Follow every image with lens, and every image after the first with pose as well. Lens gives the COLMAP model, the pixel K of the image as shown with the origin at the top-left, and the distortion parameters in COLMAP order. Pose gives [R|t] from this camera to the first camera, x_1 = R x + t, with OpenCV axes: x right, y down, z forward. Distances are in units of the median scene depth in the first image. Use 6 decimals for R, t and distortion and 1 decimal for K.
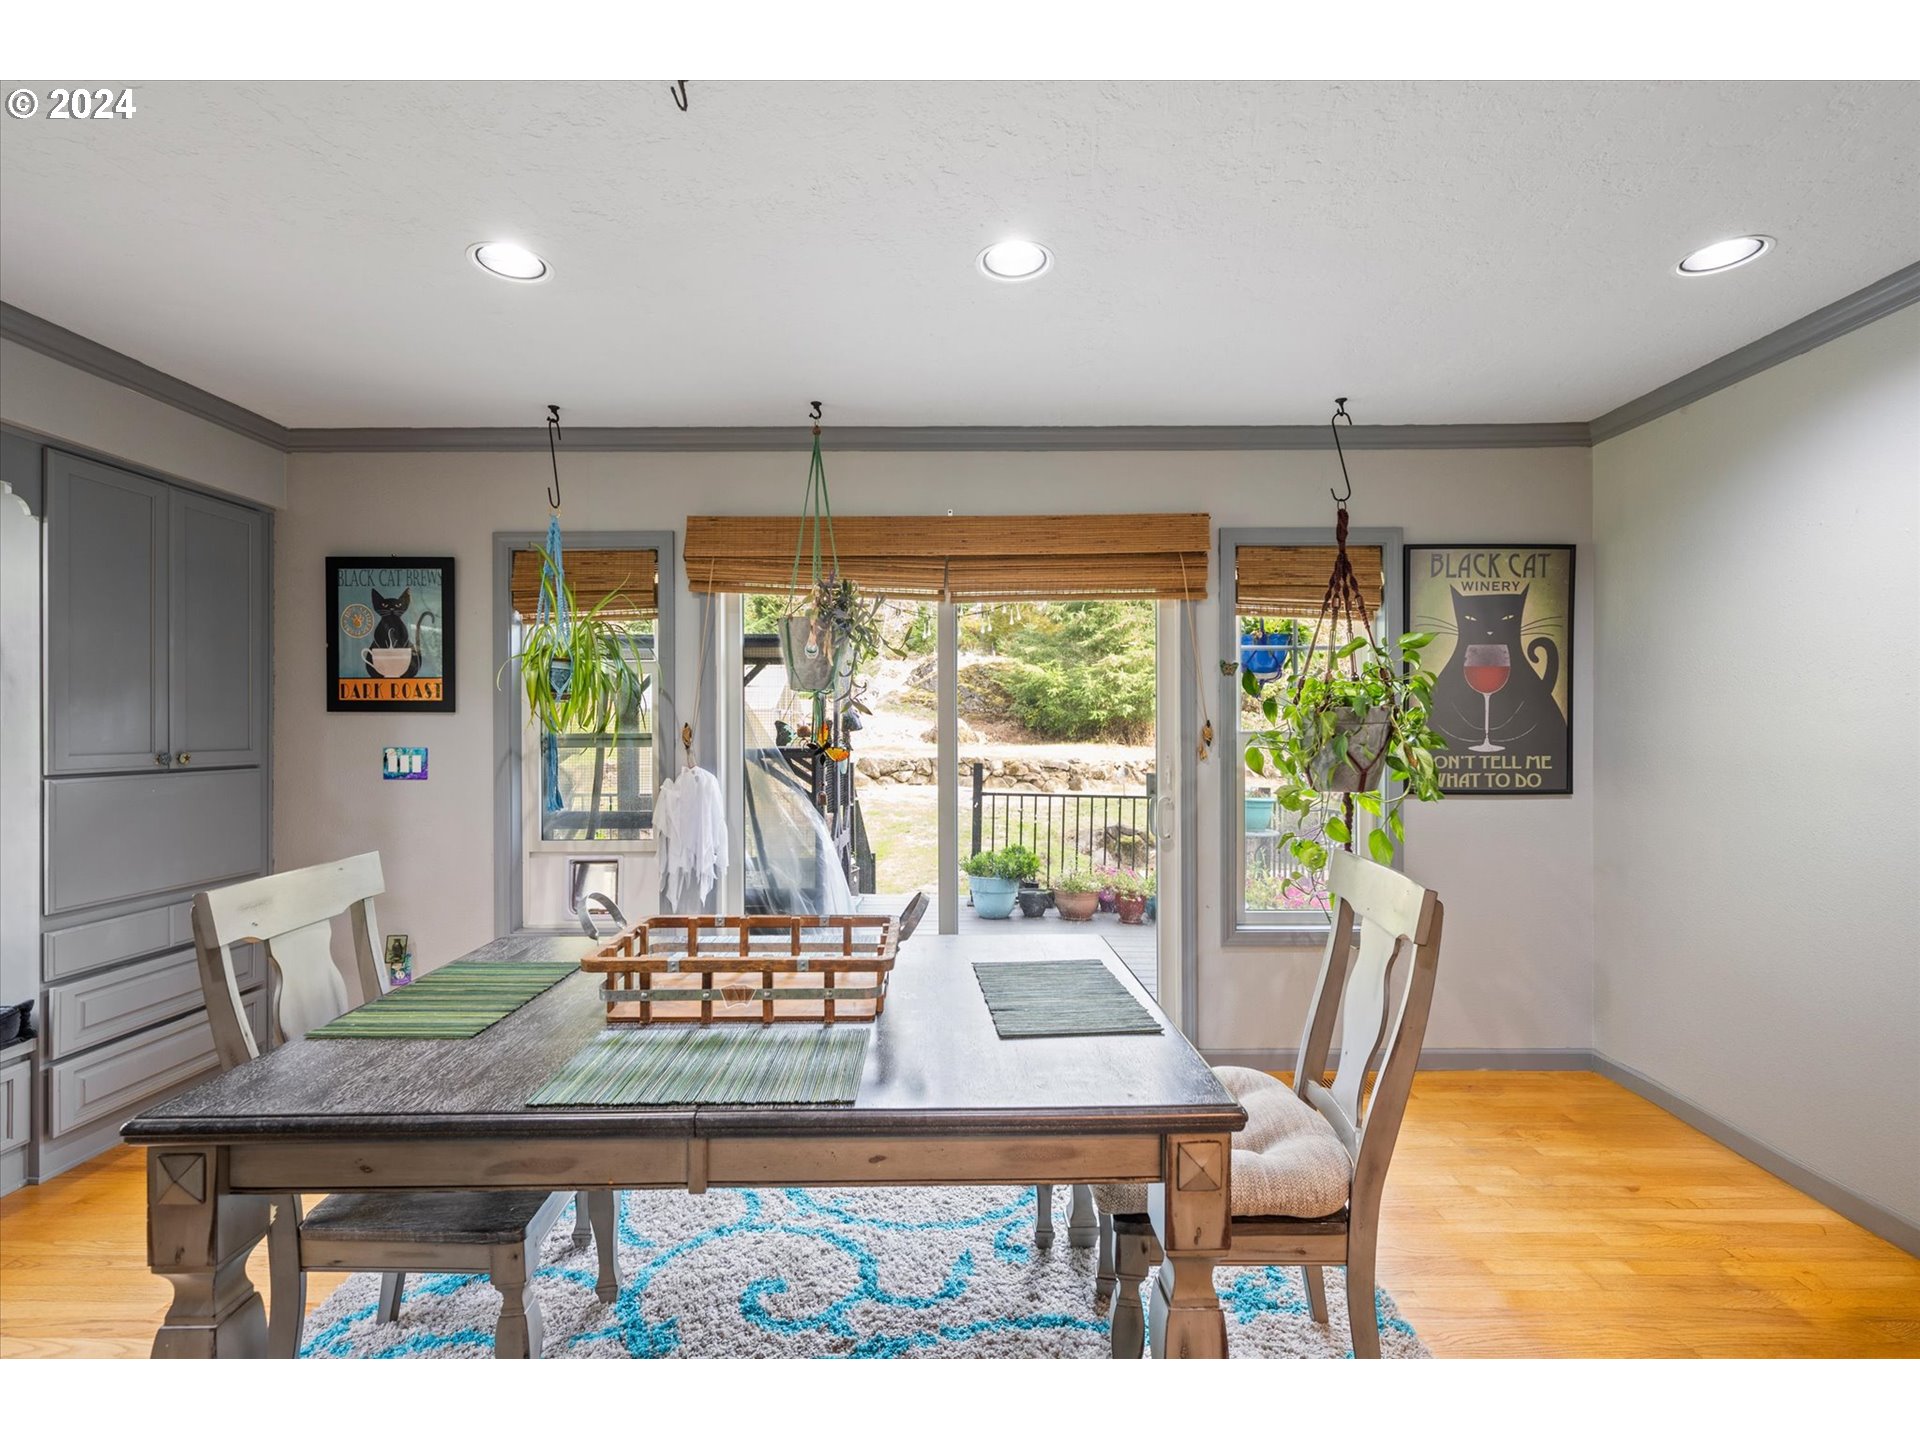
lens RADIAL K [[850.4, 0, 956.8], [0, 850.4, 730.6], [0, 0, 1]] dist [0.002792, 0.000071]
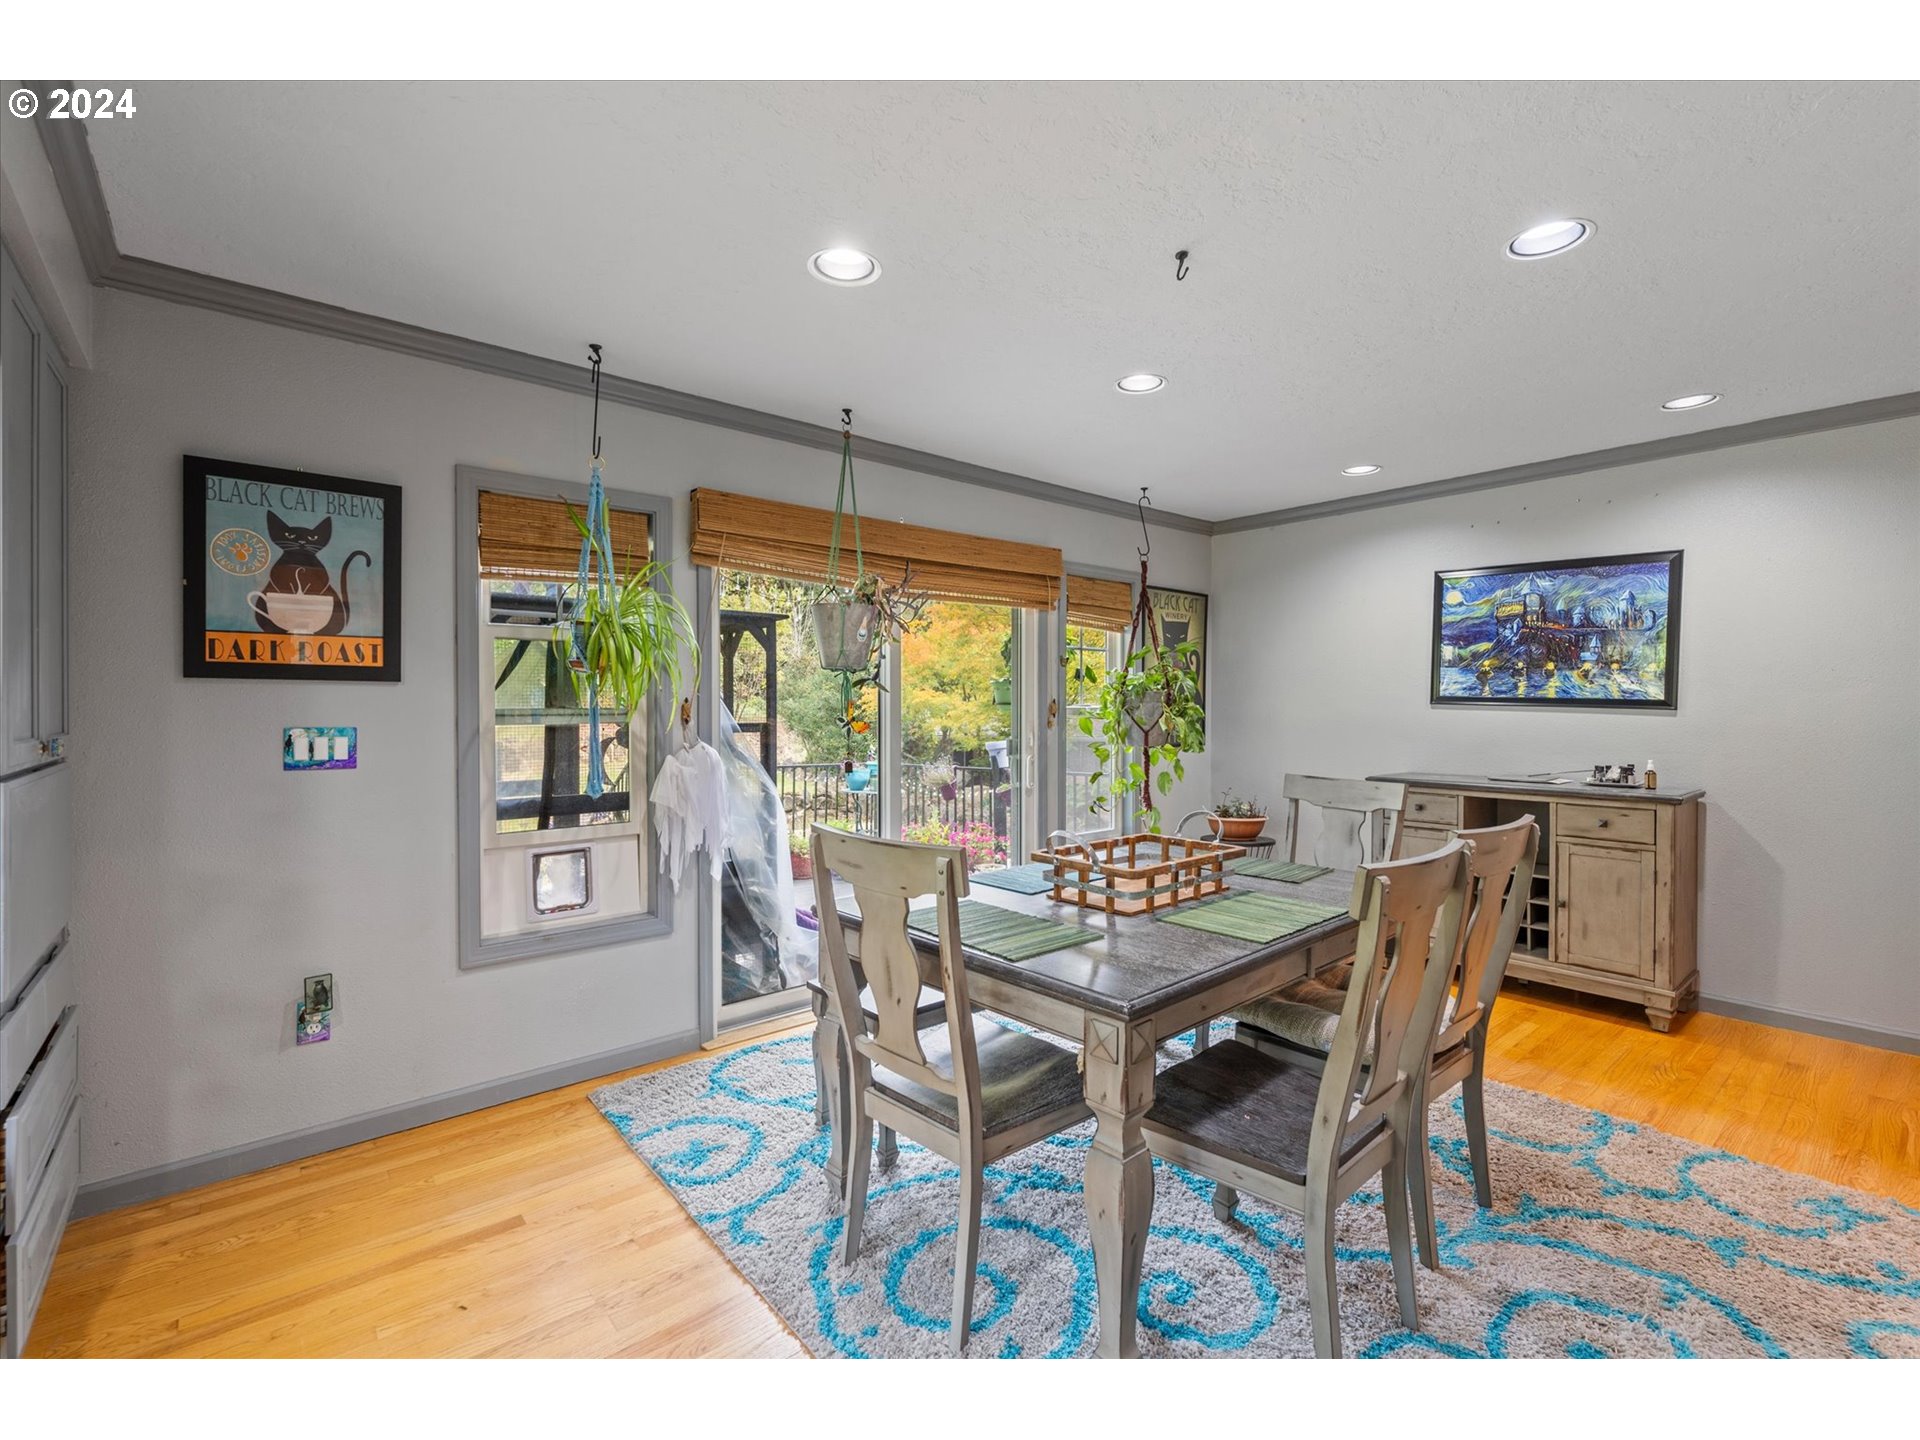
lens RADIAL K [[850.0, 0, 957.8], [0, 850.0, 702.0], [0, 0, 1]] dist [0.009293, 0.000405]
pose [[0.760987, 0.005177, 0.648747, -0.710948], [-0.004550, 0.999986, -0.002642, -0.002944], [-0.648751, -0.000941, 0.761000, 0.056124]]
